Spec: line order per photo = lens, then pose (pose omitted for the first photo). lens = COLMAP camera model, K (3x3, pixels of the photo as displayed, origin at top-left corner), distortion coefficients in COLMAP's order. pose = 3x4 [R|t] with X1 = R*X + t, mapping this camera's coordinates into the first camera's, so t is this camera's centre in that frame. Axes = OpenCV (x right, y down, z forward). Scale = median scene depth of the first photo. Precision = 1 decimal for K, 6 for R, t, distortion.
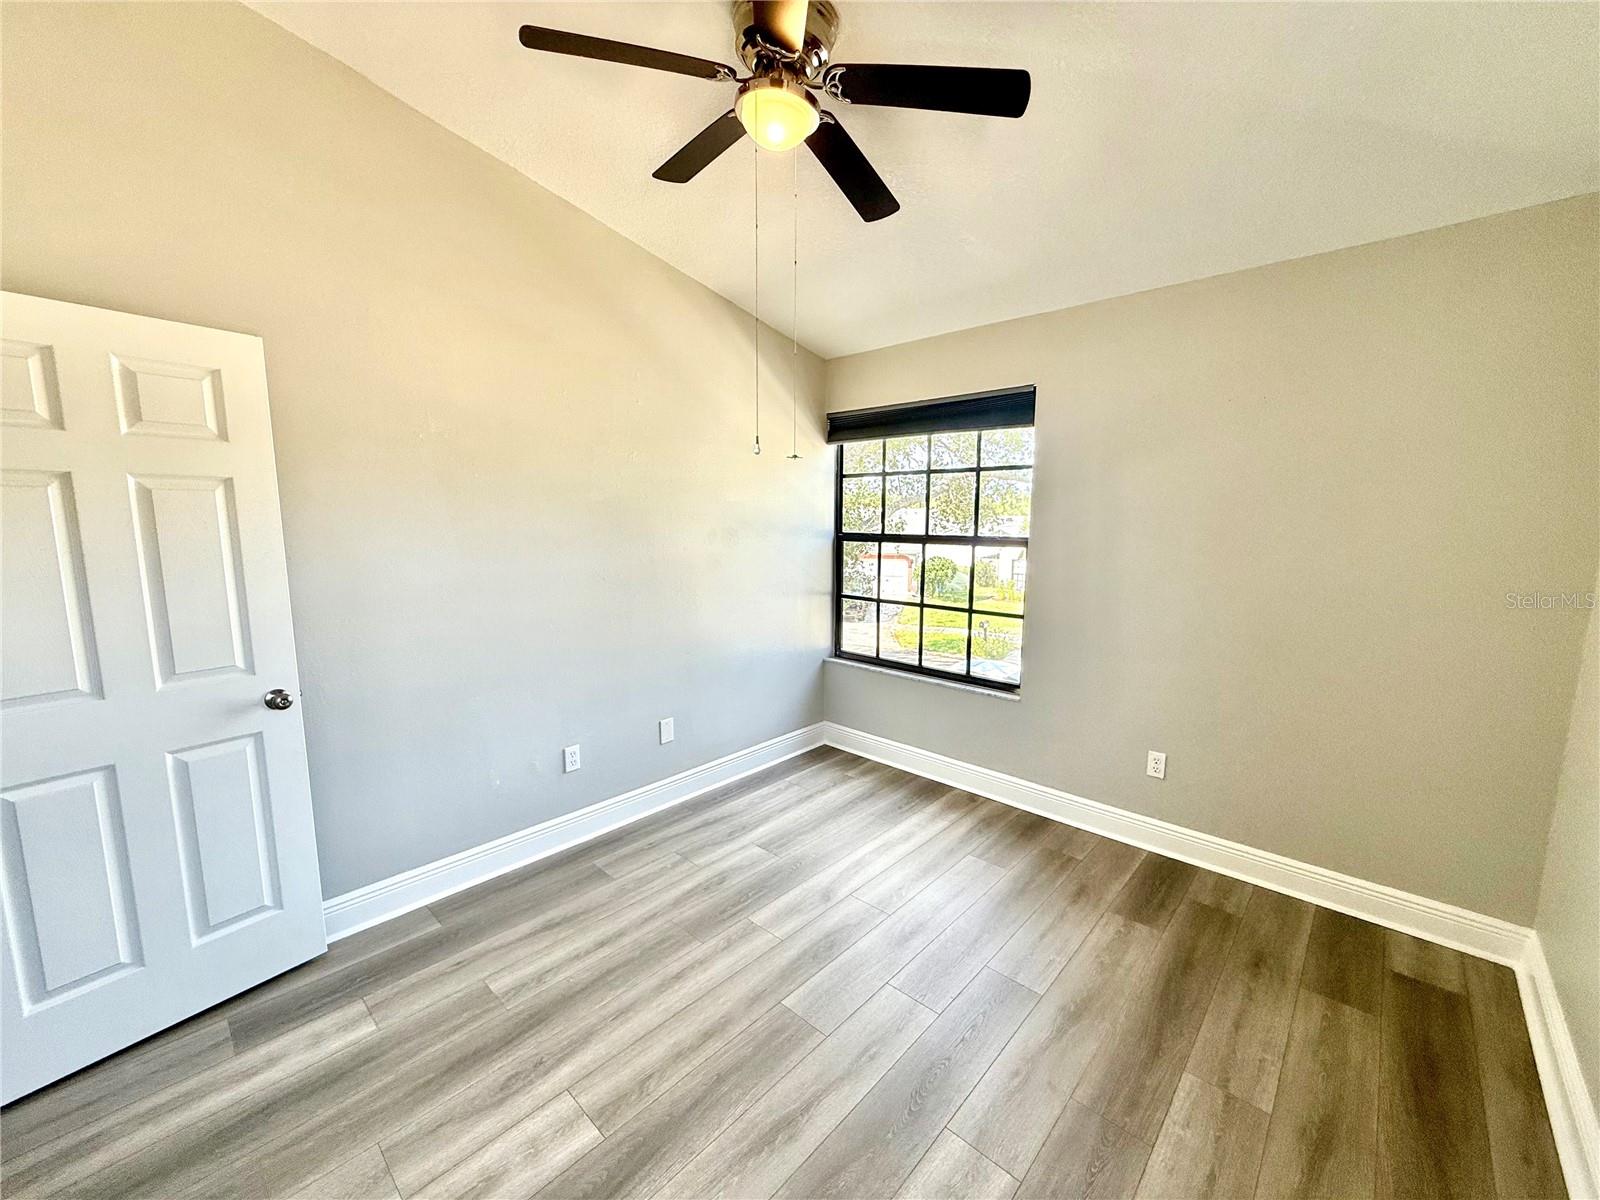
lens RADIAL K [[635.2, 0, 797.9], [0, 635.2, 599.7], [0, 0, 1]] dist [0.001326, -0.000693]
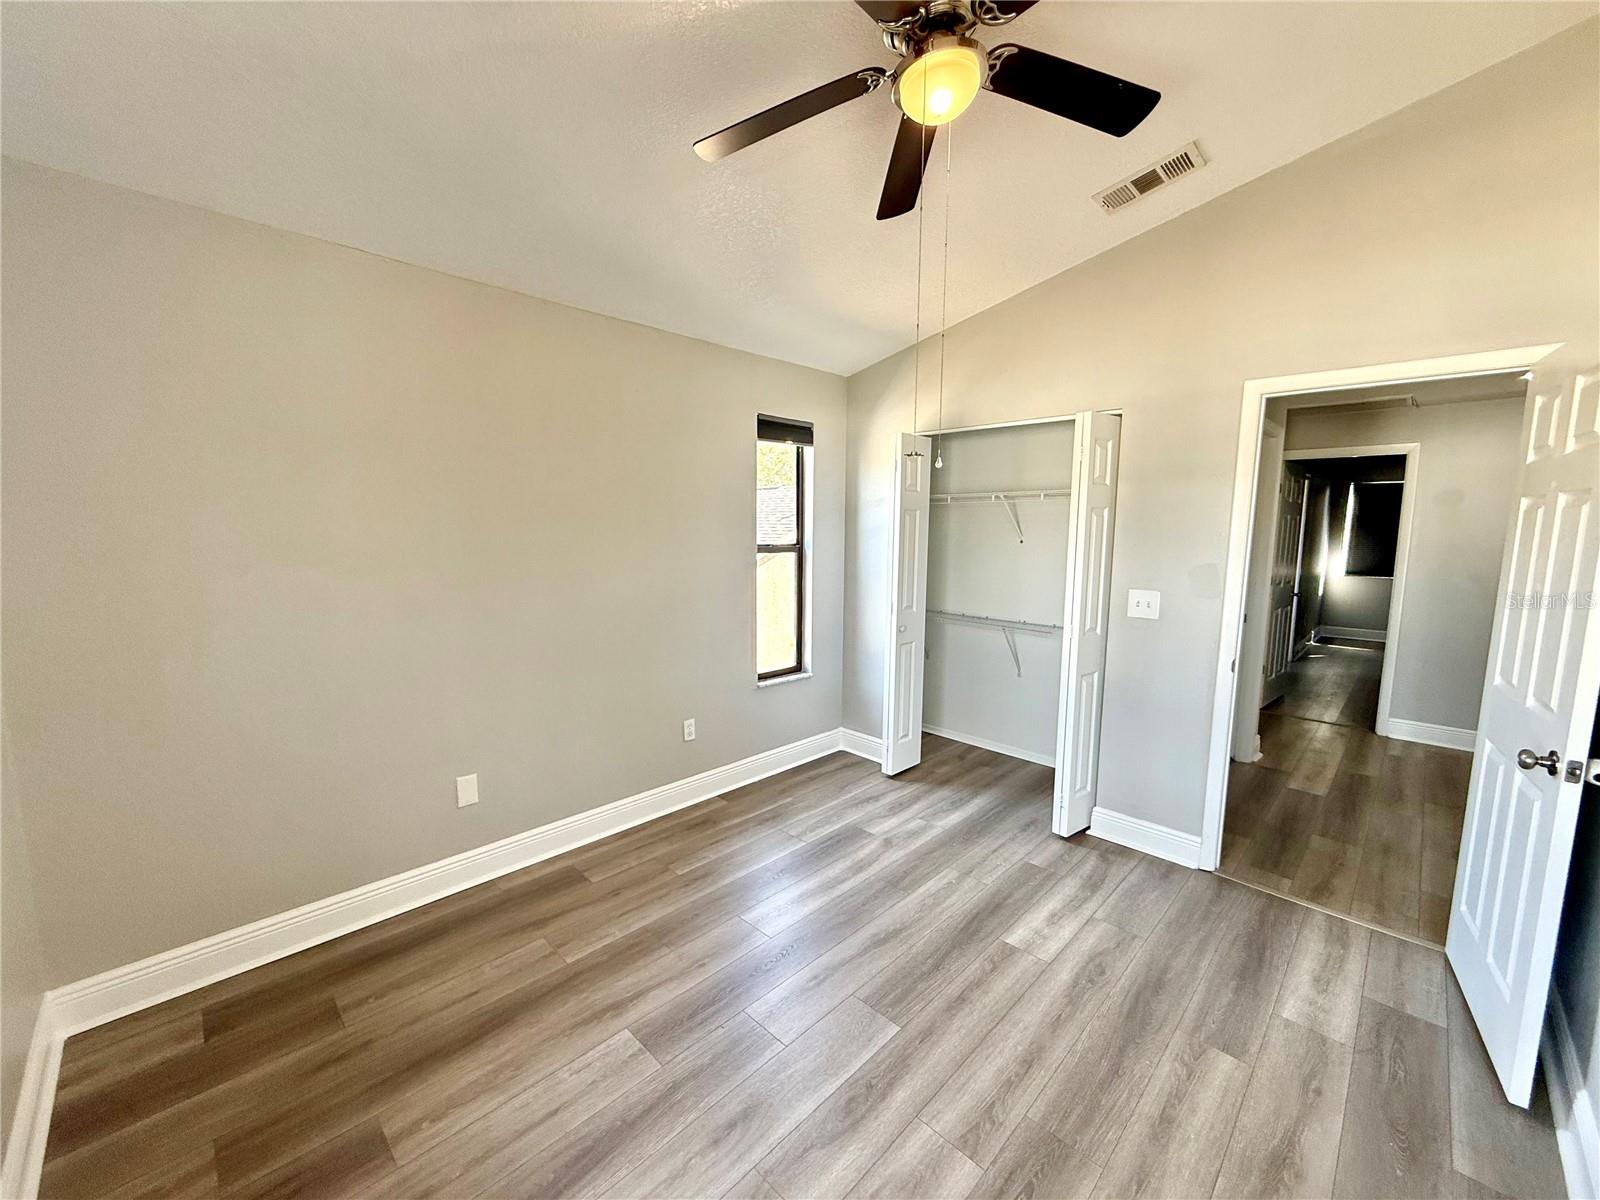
lens RADIAL K [[635.2, 0, 800.3], [0, 635.2, 603.0], [0, 0, 1]] dist [0.001326, -0.000693]
pose [[-0.999727, -0.010888, 0.020685, 0.118893], [-0.005223, 0.966563, 0.256374, -0.251492], [-0.022785, 0.256196, -0.966356, 1.850708]]
